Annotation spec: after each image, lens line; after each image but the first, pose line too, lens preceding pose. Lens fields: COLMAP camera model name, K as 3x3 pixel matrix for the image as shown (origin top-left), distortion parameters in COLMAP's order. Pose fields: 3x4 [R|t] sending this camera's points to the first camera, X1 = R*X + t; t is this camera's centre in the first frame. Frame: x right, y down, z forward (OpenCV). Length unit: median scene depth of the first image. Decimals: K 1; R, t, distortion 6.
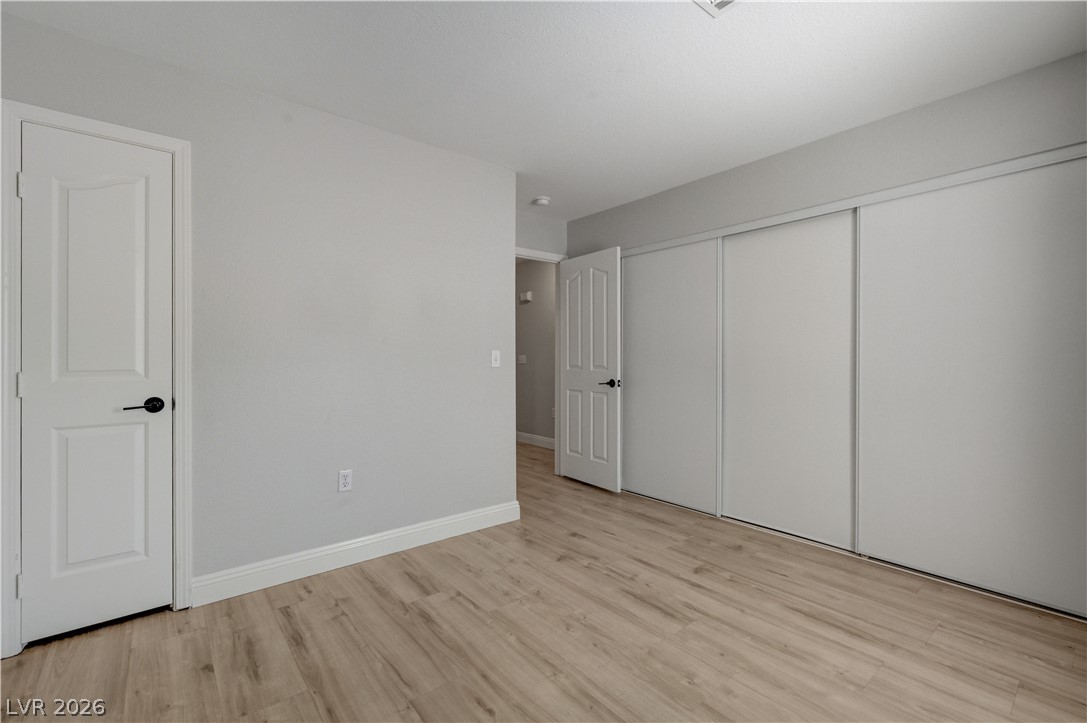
lens RADIAL K [[460.6, 0, 549.0], [0, 460.6, 361.9], [0, 0, 1]] dist [0.001678, -0.000041]
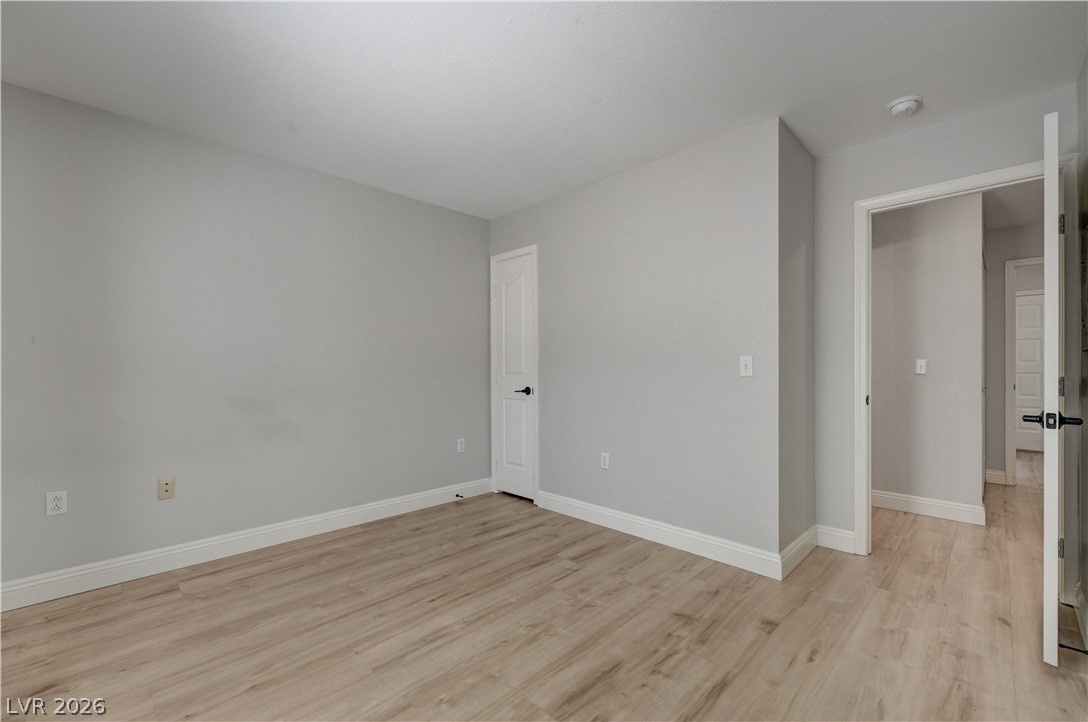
lens RADIAL K [[461.0, 0, 549.5], [0, 461.0, 361.4], [0, 0, 1]] dist [0.001678, -0.000041]
pose [[0.105420, -0.011107, -0.994366, 0.953627], [-0.006002, 0.999912, -0.011806, 0.000103], [0.994410, 0.007213, 0.105344, 0.824100]]
